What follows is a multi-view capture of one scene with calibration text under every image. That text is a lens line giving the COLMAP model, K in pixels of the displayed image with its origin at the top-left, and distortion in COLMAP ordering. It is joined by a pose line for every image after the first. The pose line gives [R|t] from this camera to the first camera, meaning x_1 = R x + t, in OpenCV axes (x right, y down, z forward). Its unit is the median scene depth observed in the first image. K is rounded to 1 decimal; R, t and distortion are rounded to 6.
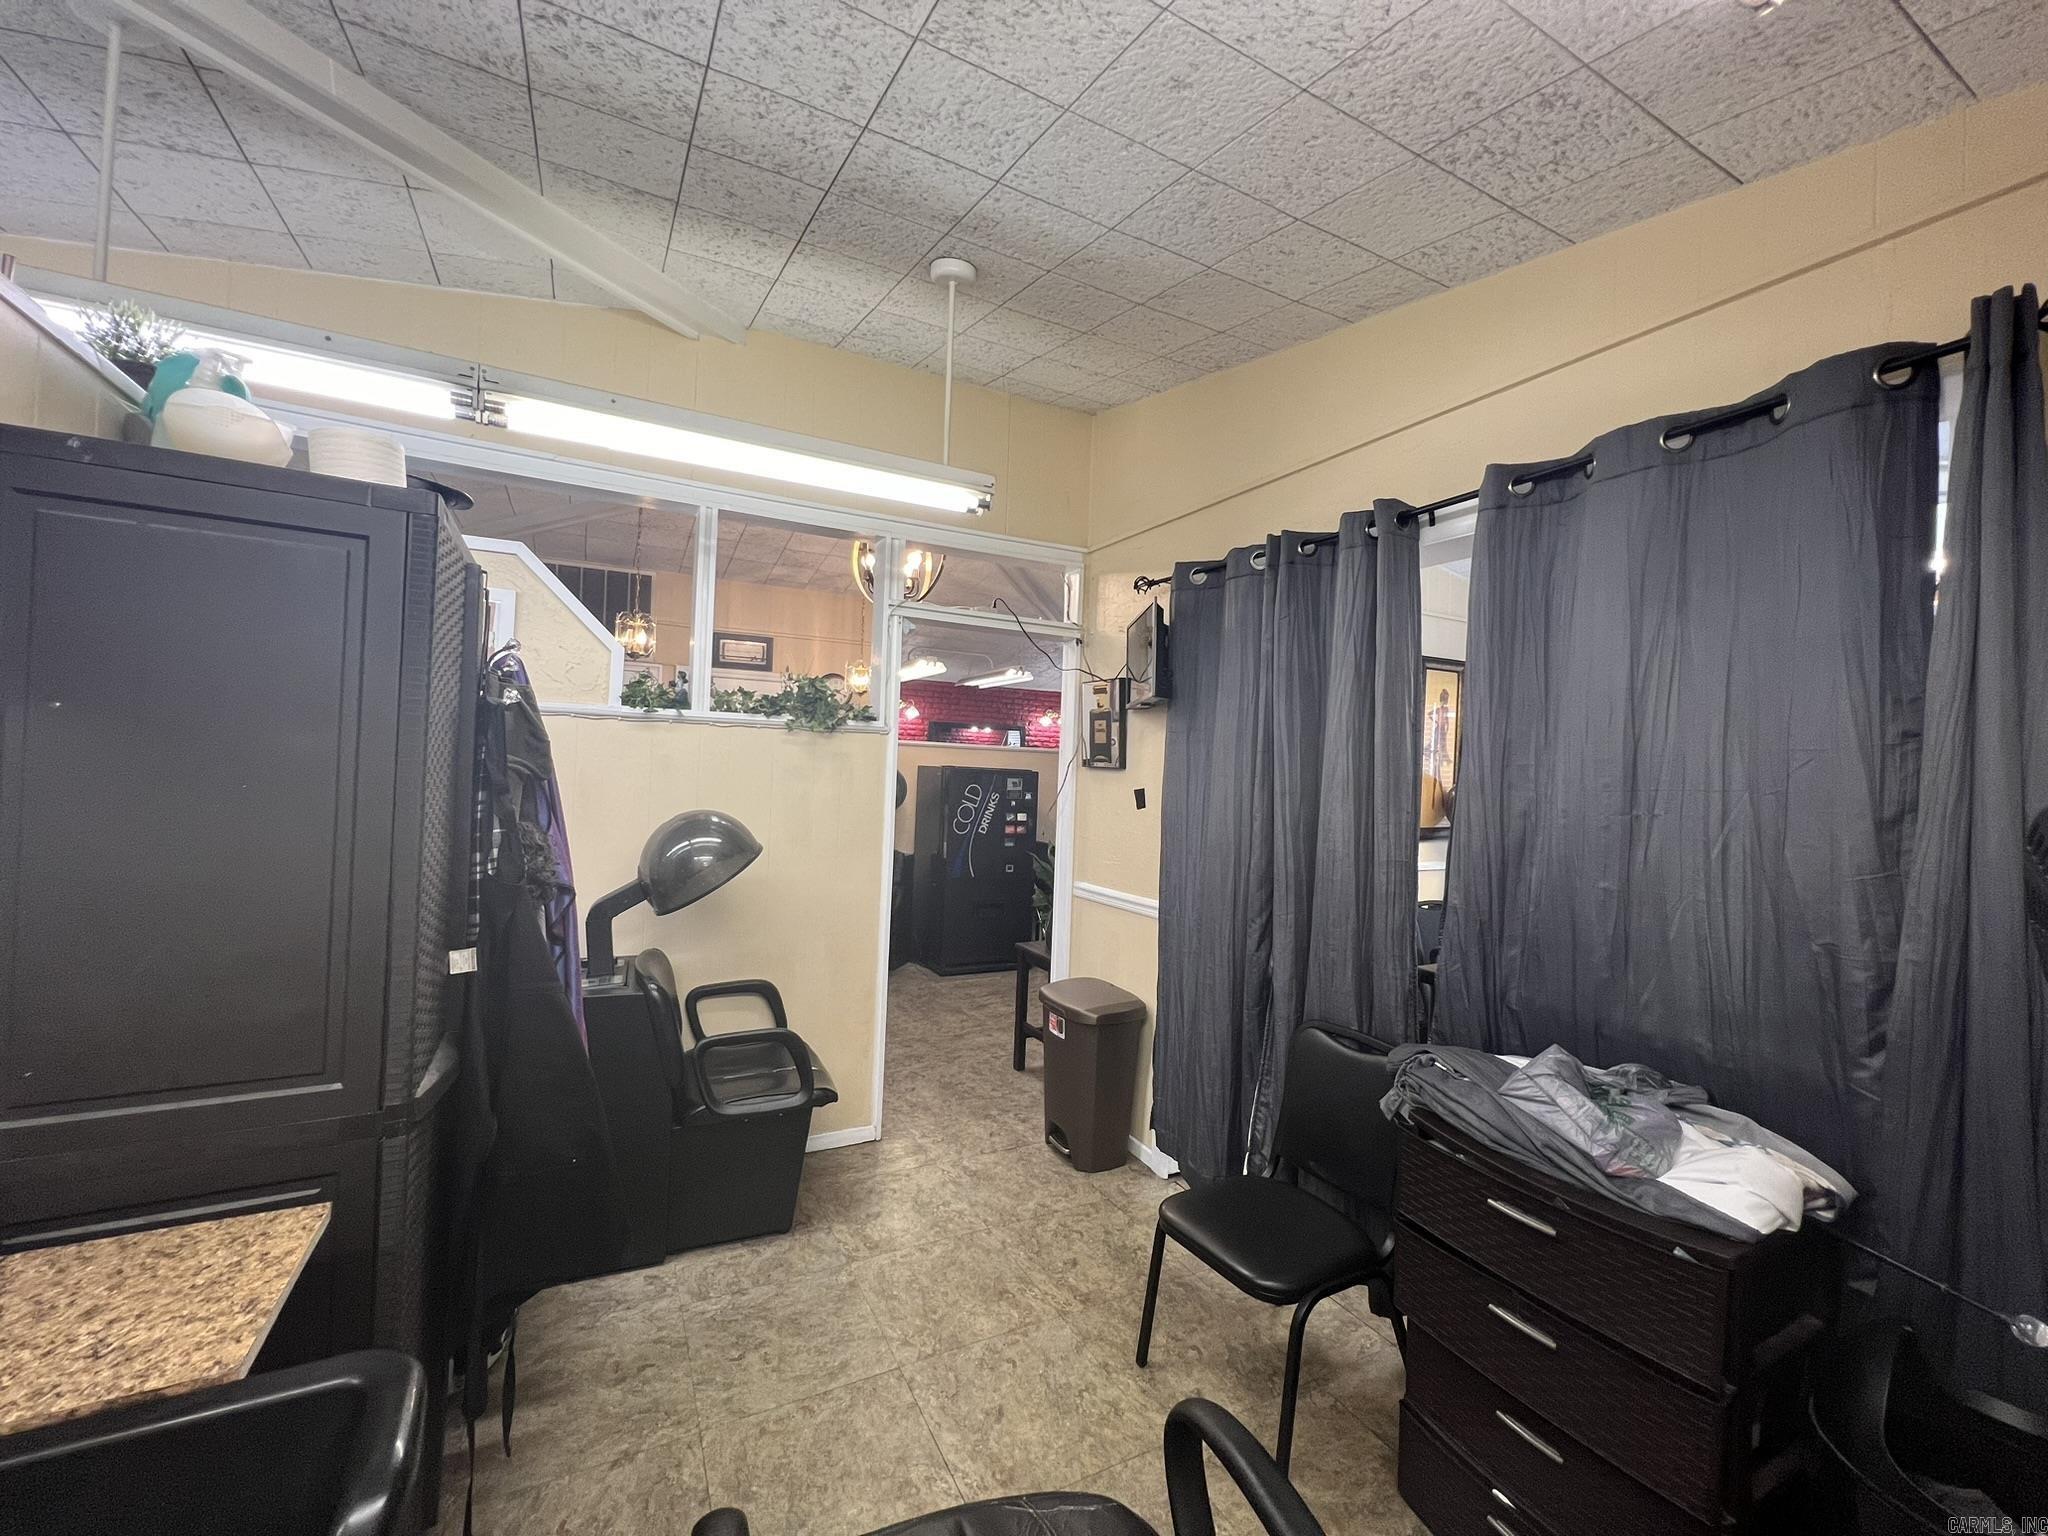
lens RADIAL K [[817.1, 0, 1019.8], [0, 817.1, 761.0], [0, 0, 1]] dist [-0.000982, 0.000213]
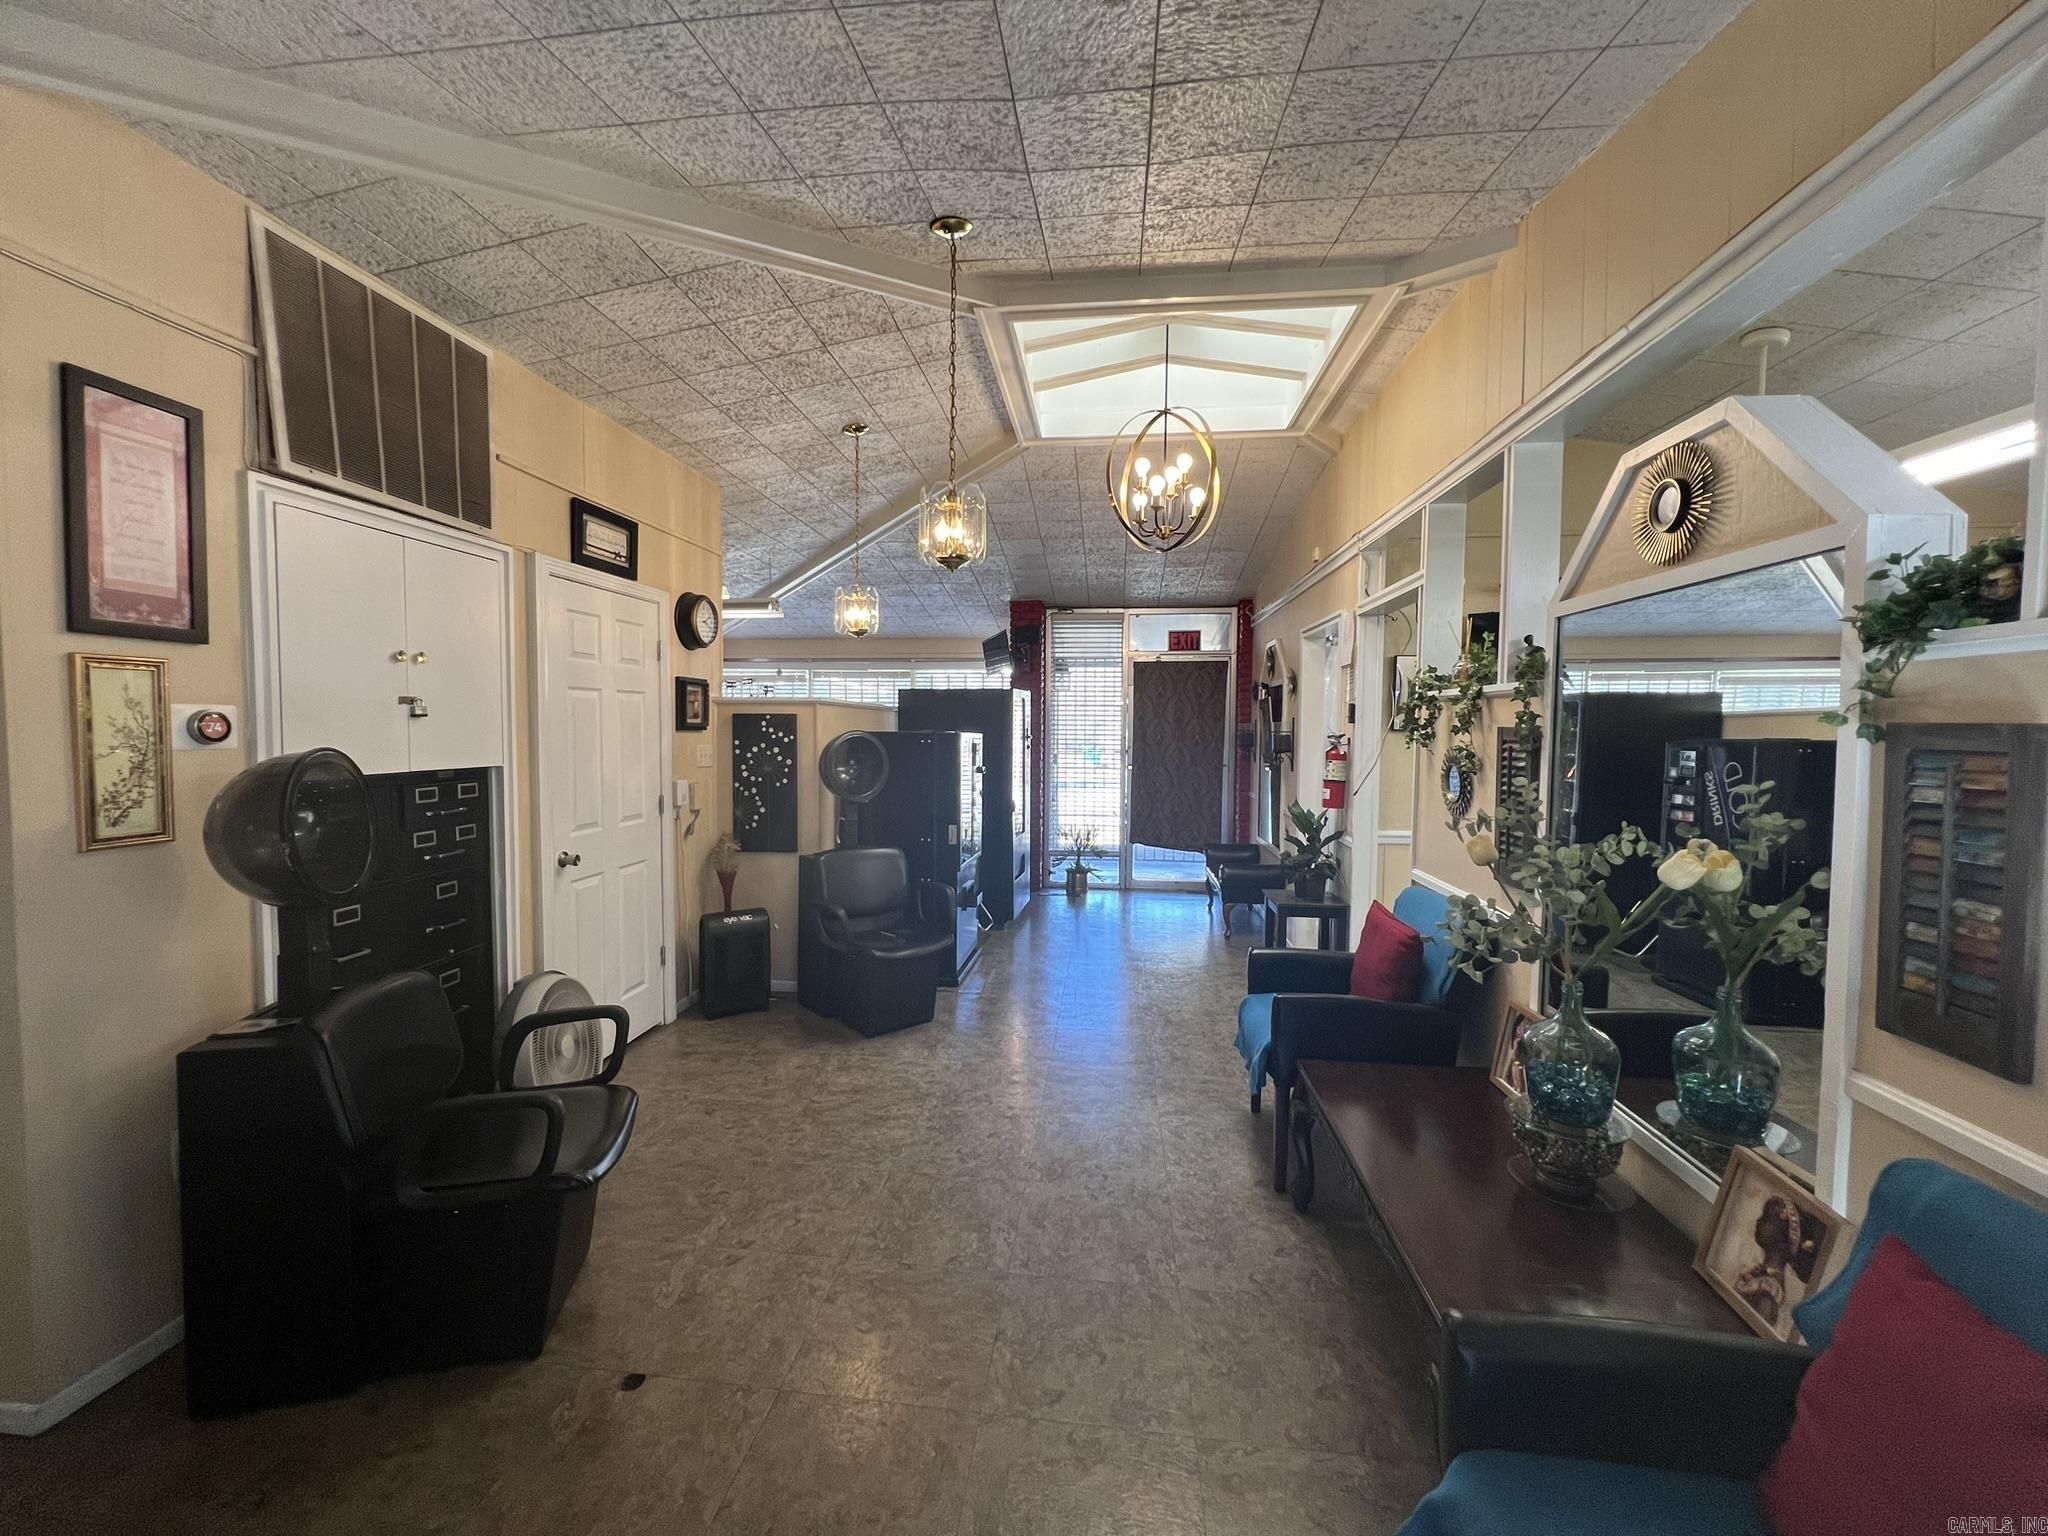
lens RADIAL K [[817.1, 0, 1019.8], [0, 817.1, 761.0], [0, 0, 1]] dist [-0.000982, 0.000213]
pose [[0.565793, -0.068630, 0.821686, -0.691840], [0.009293, 0.996998, 0.076873, -0.025001], [-0.824495, -0.035858, 0.564732, 0.470592]]
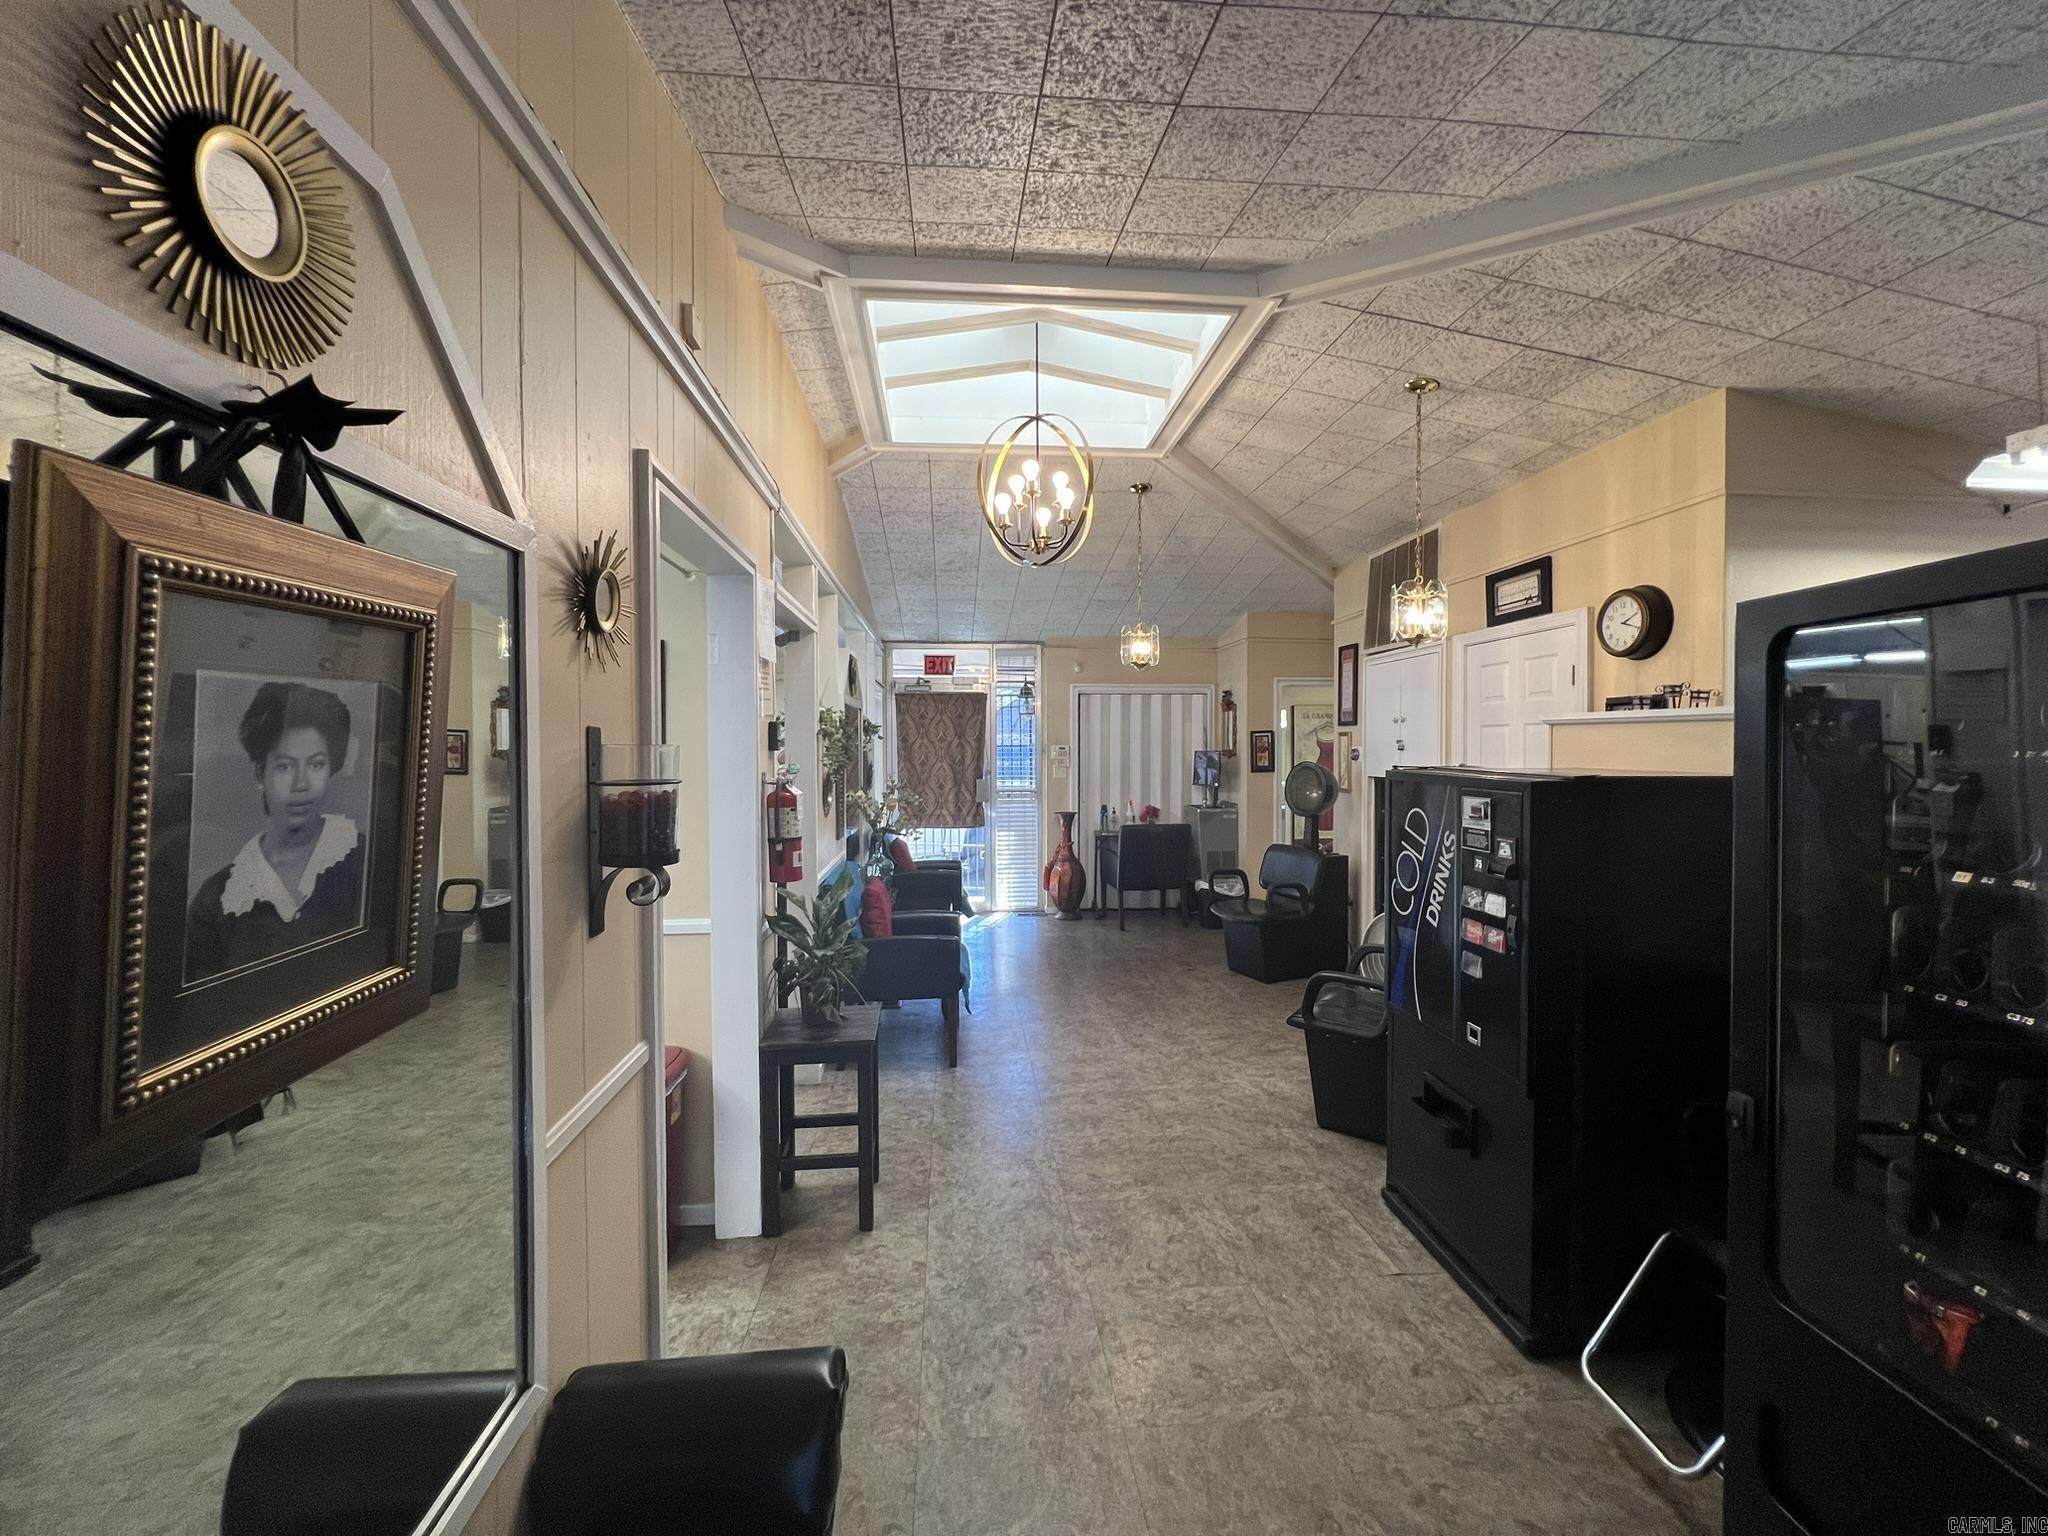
lens RADIAL K [[817.1, 0, 1019.8], [0, 817.1, 761.0], [0, 0, 1]] dist [-0.000982, 0.000213]
pose [[-0.390028, -0.022006, -0.920540, 0.420526], [-0.006680, 0.999756, -0.021069, 0.013737], [0.920779, -0.002069, -0.390079, 0.948279]]
